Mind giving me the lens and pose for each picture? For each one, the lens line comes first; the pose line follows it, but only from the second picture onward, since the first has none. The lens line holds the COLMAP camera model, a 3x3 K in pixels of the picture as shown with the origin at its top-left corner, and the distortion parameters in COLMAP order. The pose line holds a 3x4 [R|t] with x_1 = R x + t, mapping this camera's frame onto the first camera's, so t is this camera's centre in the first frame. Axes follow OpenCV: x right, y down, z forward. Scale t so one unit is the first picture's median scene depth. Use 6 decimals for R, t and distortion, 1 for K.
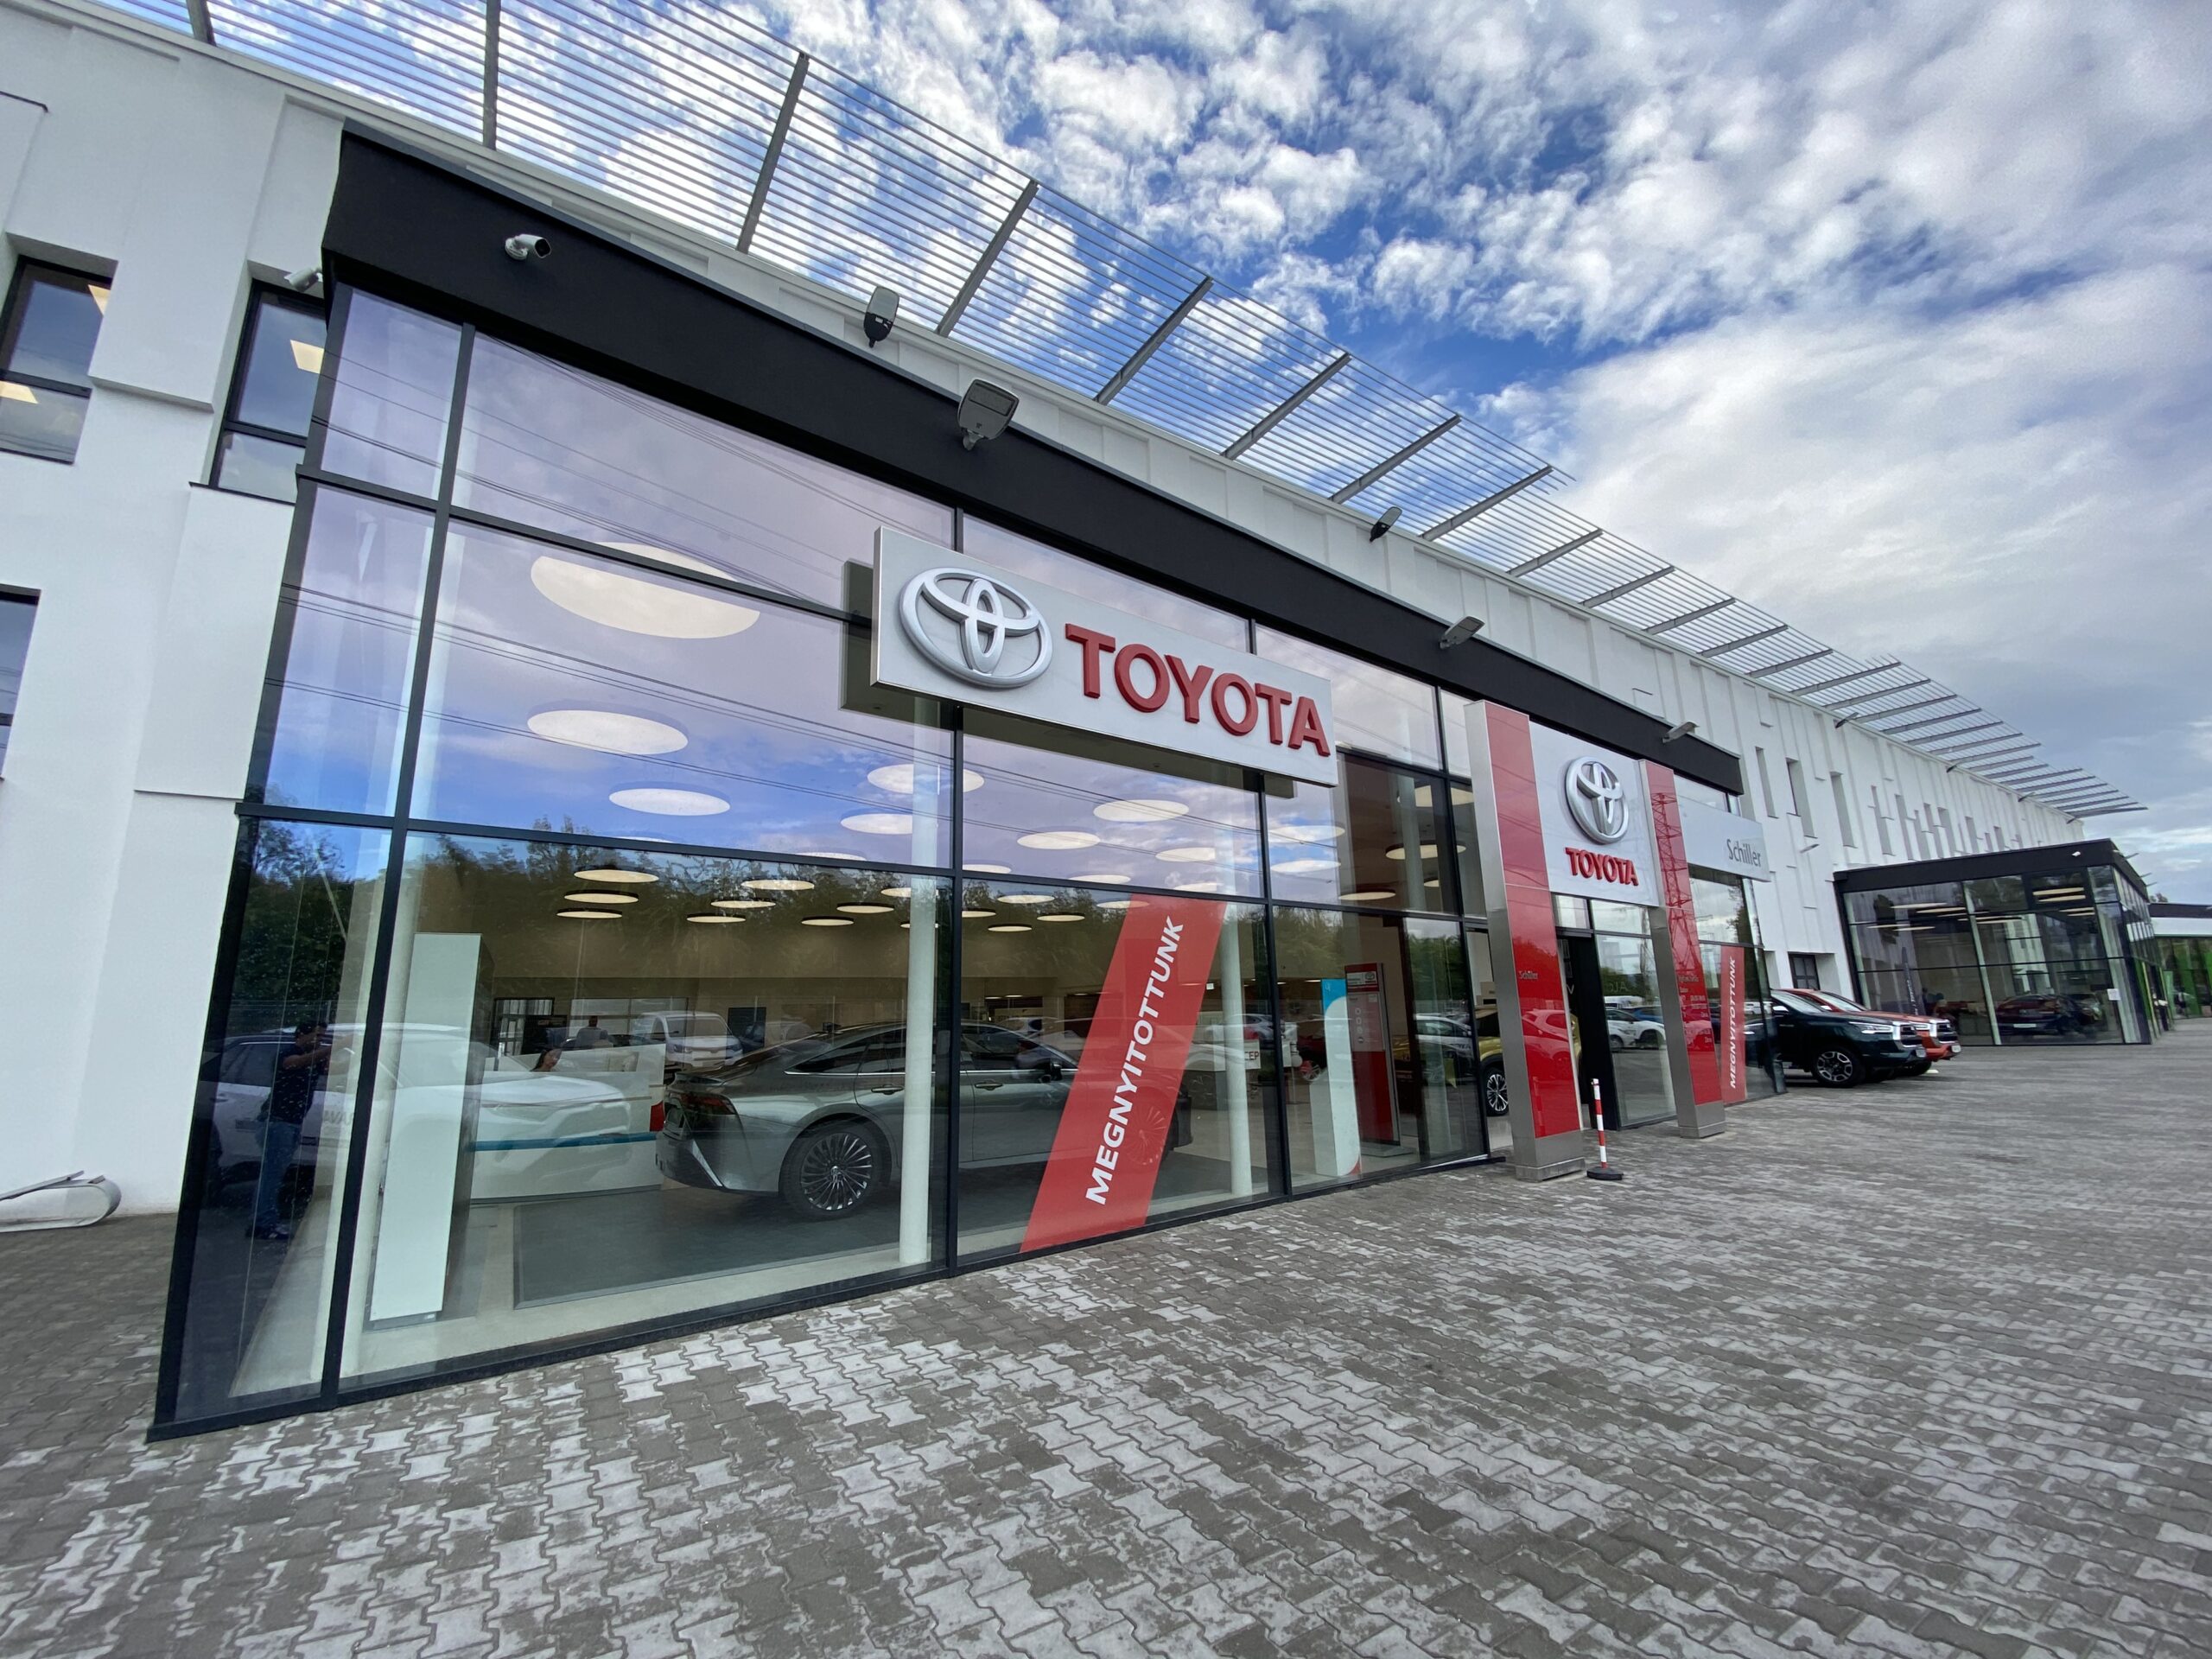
lens RADIAL K [[888.3, 0, 1097.3], [0, 888.3, 811.2], [0, 0, 1]] dist [0.007001, -0.012807]
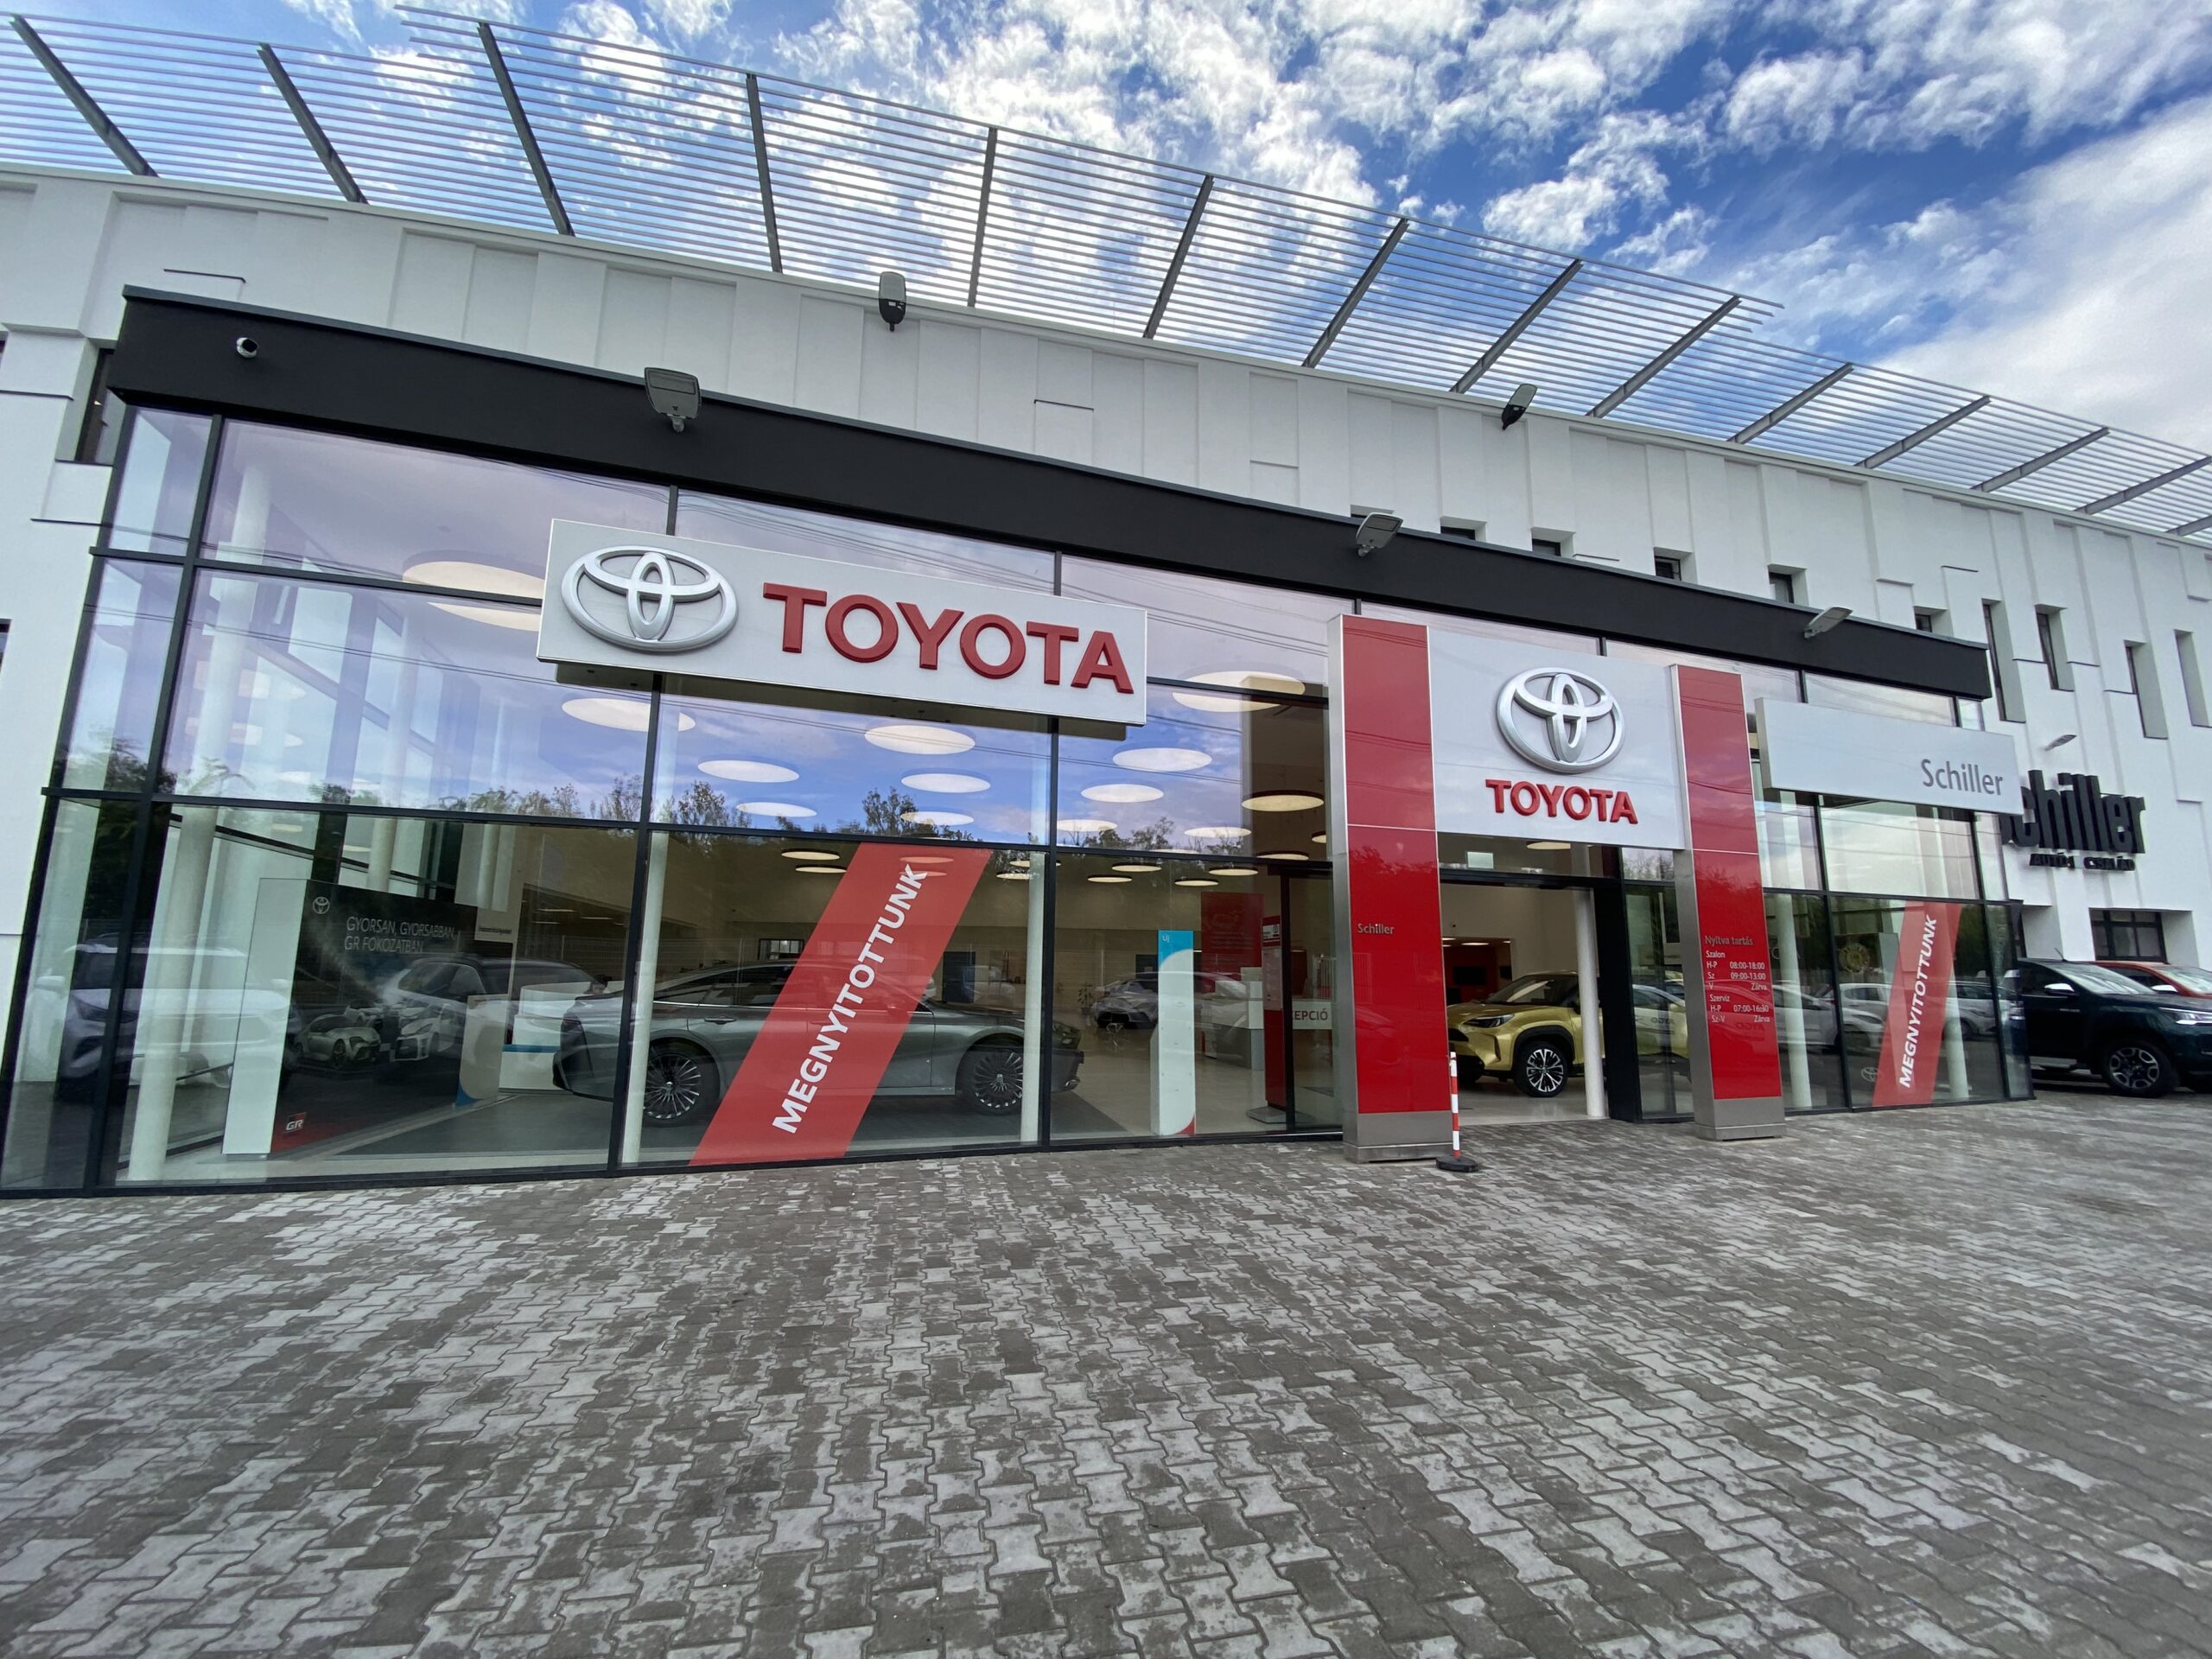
lens RADIAL K [[888.3, 0, 1095.5], [0, 888.3, 833.2], [0, 0, 1]] dist [0.007001, -0.012807]
pose [[0.939051, -0.020920, -0.343140, 1.001433], [0.046580, 0.996685, 0.066708, 0.040638], [0.340607, -0.078626, 0.936912, 0.208339]]
